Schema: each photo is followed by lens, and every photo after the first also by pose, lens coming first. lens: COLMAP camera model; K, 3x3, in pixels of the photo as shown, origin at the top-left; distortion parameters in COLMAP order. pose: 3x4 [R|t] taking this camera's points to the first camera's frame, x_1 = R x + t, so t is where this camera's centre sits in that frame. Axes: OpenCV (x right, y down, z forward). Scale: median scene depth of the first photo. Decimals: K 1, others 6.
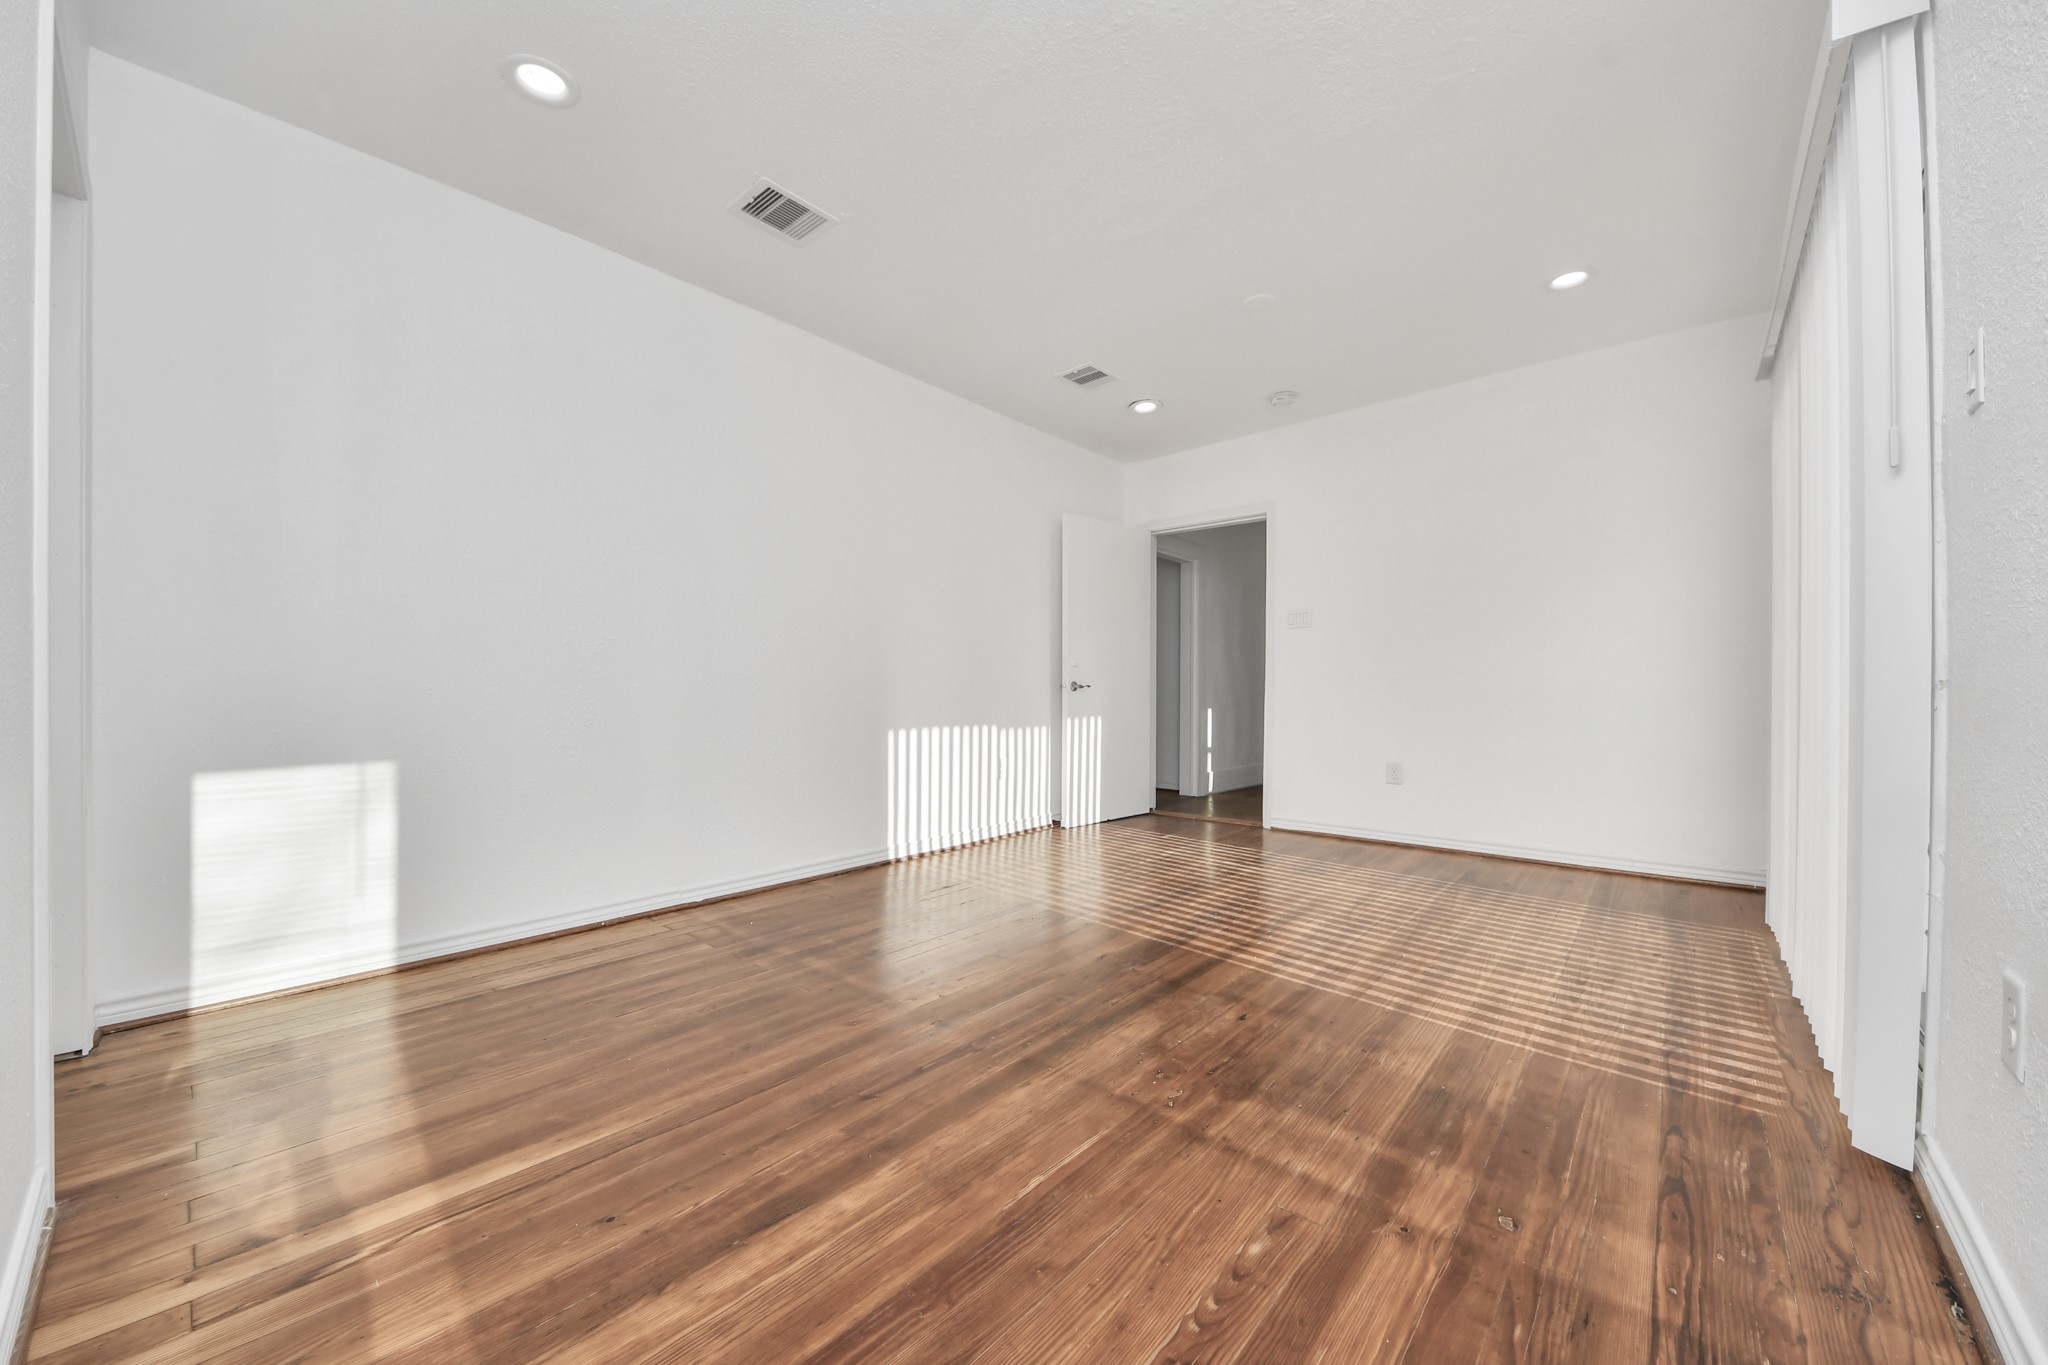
lens RADIAL K [[747.4, 0, 1016.5], [0, 747.4, 682.0], [0, 0, 1]] dist [0.000538, -0.005247]
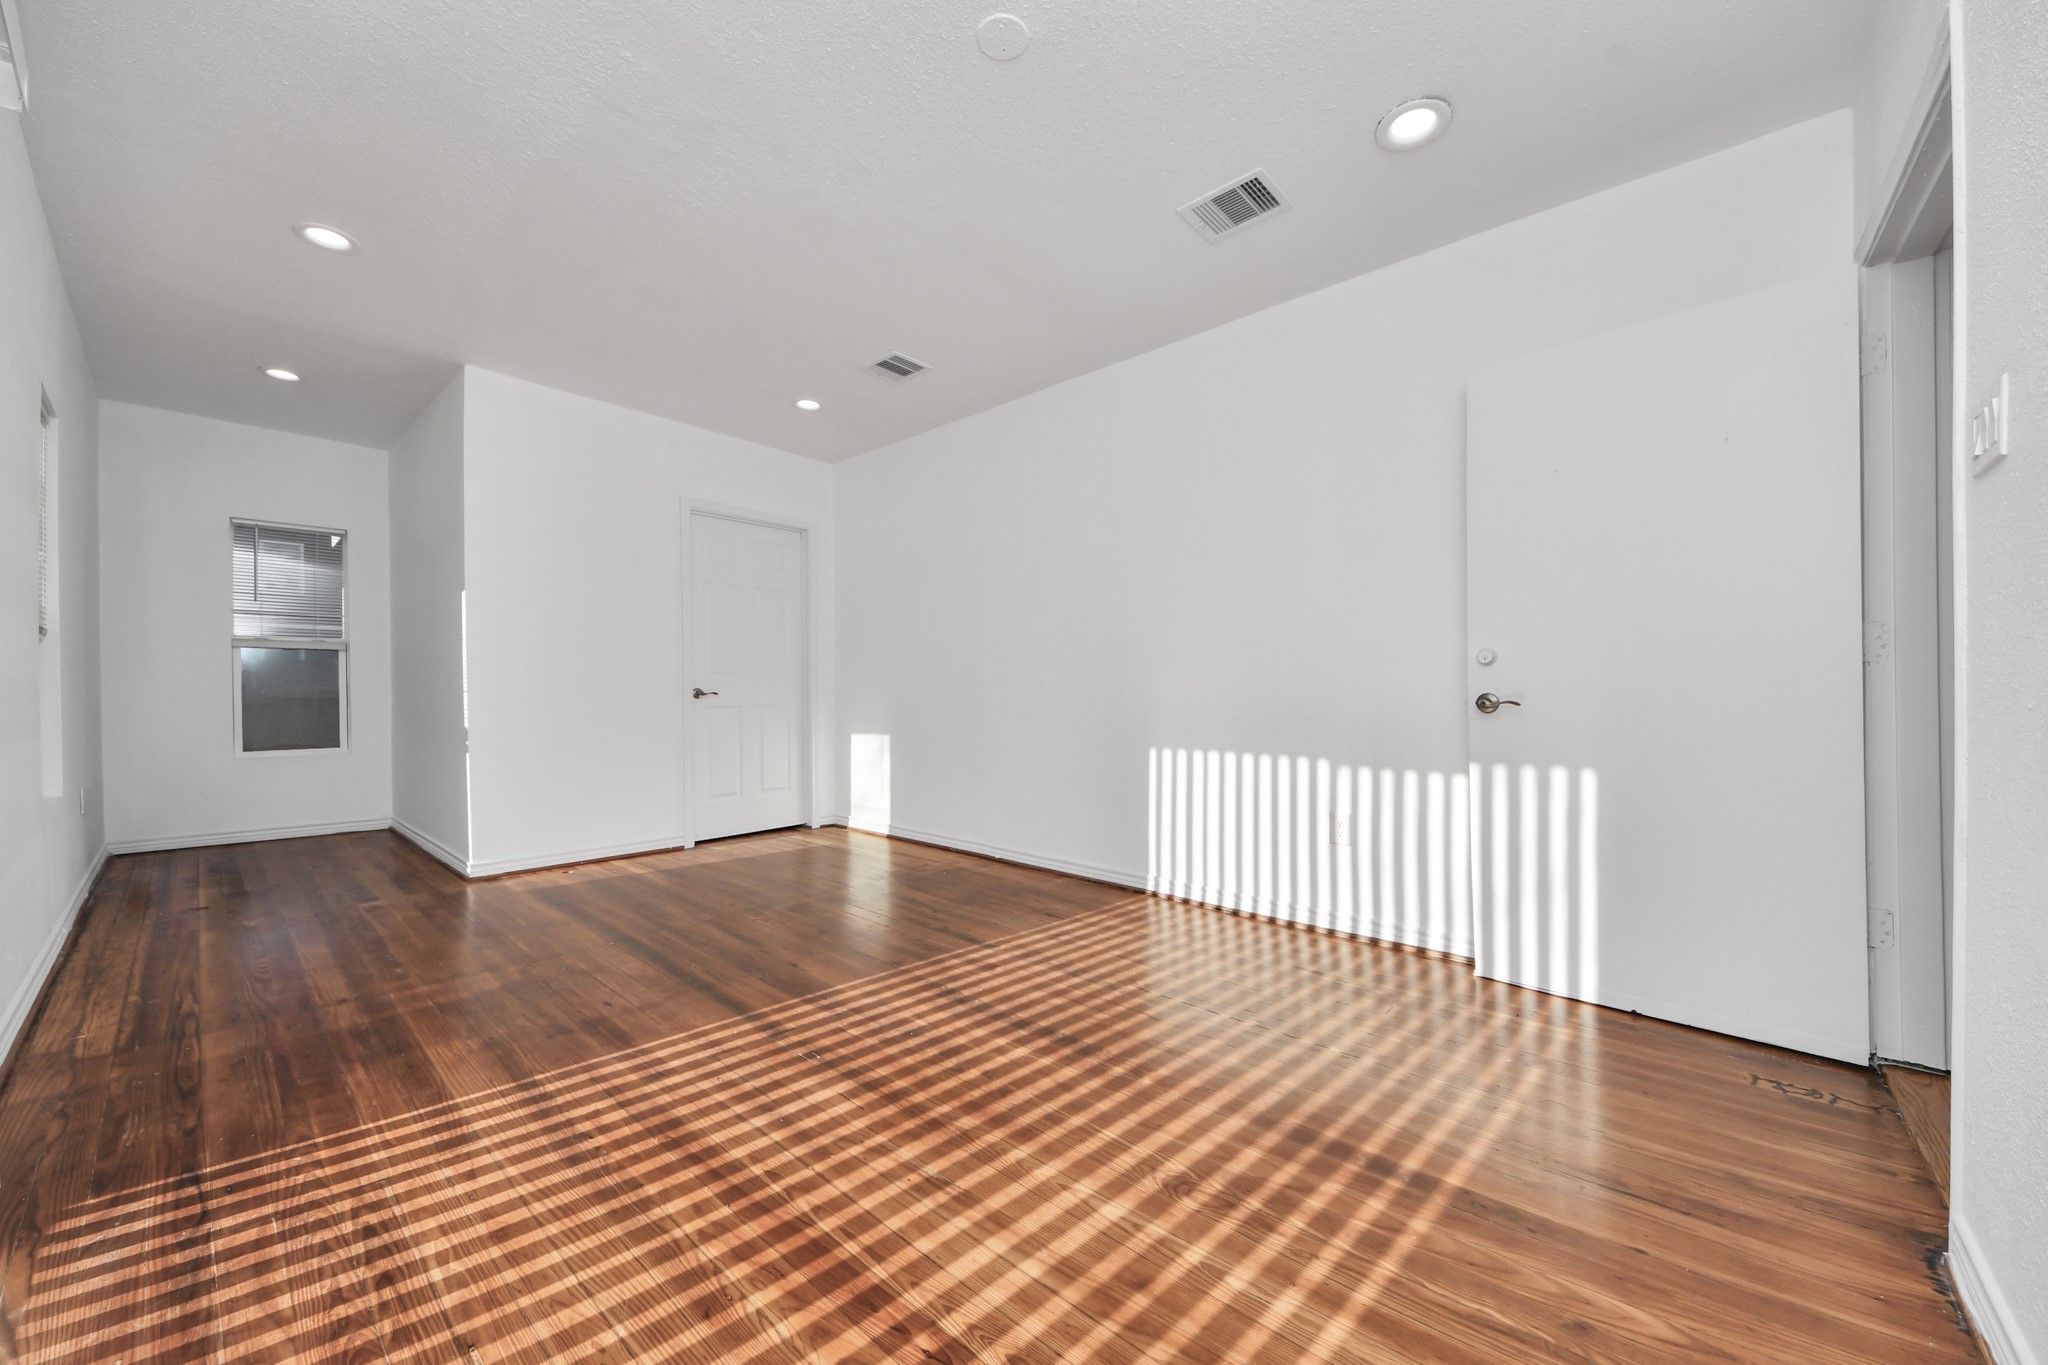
lens RADIAL K [[747.4, 0, 1016.5], [0, 747.4, 682.0], [0, 0, 1]] dist [0.000538, -0.005247]
pose [[-0.004142, -0.002134, -0.999989, 1.290092], [0.012853, 0.999915, -0.002187, -0.028544], [0.999909, -0.012861, -0.004114, 1.461277]]
